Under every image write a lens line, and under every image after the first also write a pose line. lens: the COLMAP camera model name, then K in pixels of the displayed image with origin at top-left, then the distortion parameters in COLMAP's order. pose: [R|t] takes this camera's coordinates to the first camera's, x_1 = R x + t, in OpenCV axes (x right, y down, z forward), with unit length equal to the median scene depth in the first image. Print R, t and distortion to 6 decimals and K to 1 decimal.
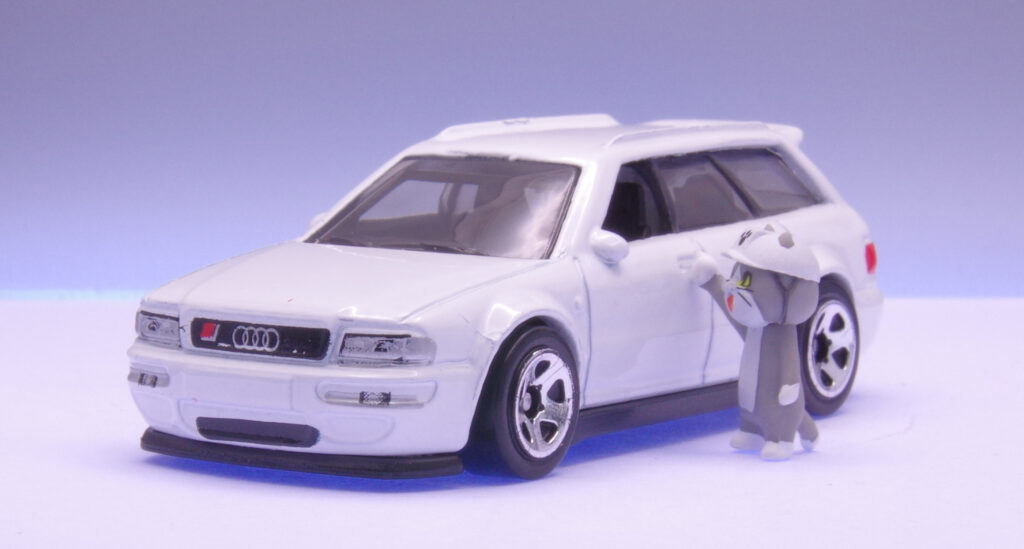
lens RADIAL K [[3596.5, 0, 512.0], [0, 3596.5, 274.5], [0, 0, 1]] dist [-0.075027, -0.597694]
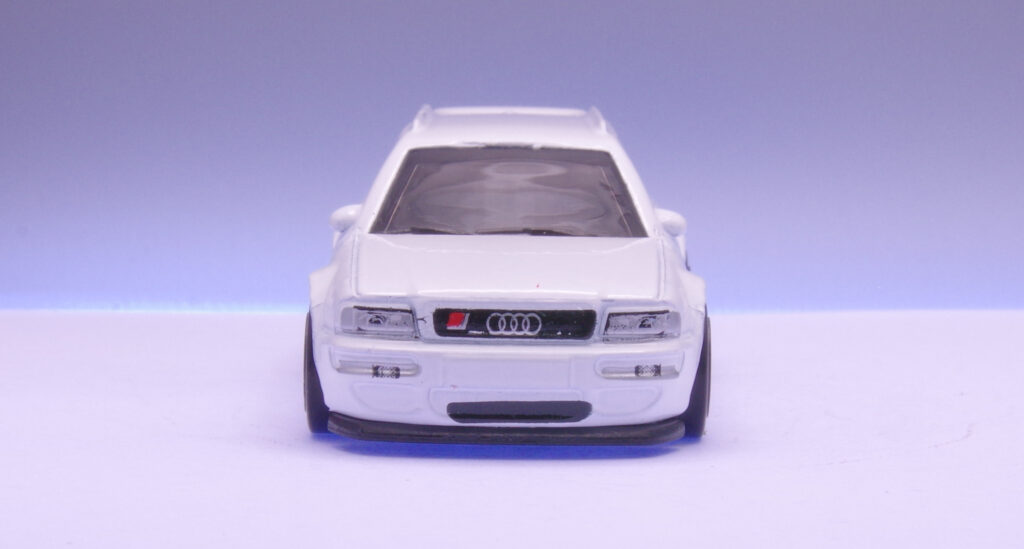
lens RADIAL K [[3596.5, 0, 512.0], [0, 3596.5, 274.5], [0, 0, 1]] dist [-0.075027, -0.597694]
pose [[0.835845, -0.056095, 0.546091, -0.647371], [0.051519, 0.998391, 0.023701, -0.021777], [-0.546542, 0.008324, 0.837390, 0.113137]]
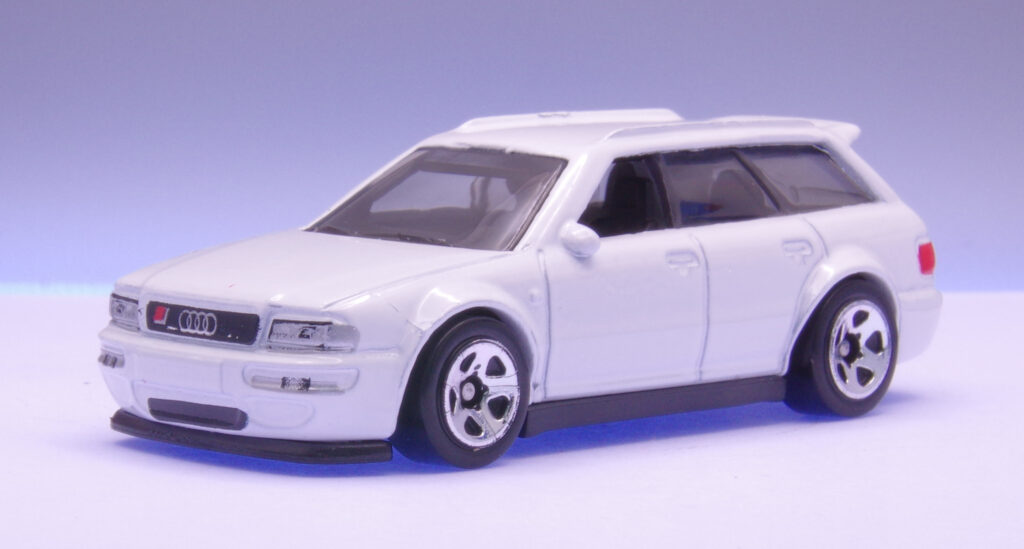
lens RADIAL K [[3596.5, 0, 512.0], [0, 3596.5, 274.5], [0, 0, 1]] dist [-0.075027, -0.597694]
pose [[0.982194, 0.020795, -0.186716, 0.206232], [-0.020768, 0.999782, 0.002101, 0.000165], [0.186719, 0.001815, 0.982412, 0.013409]]
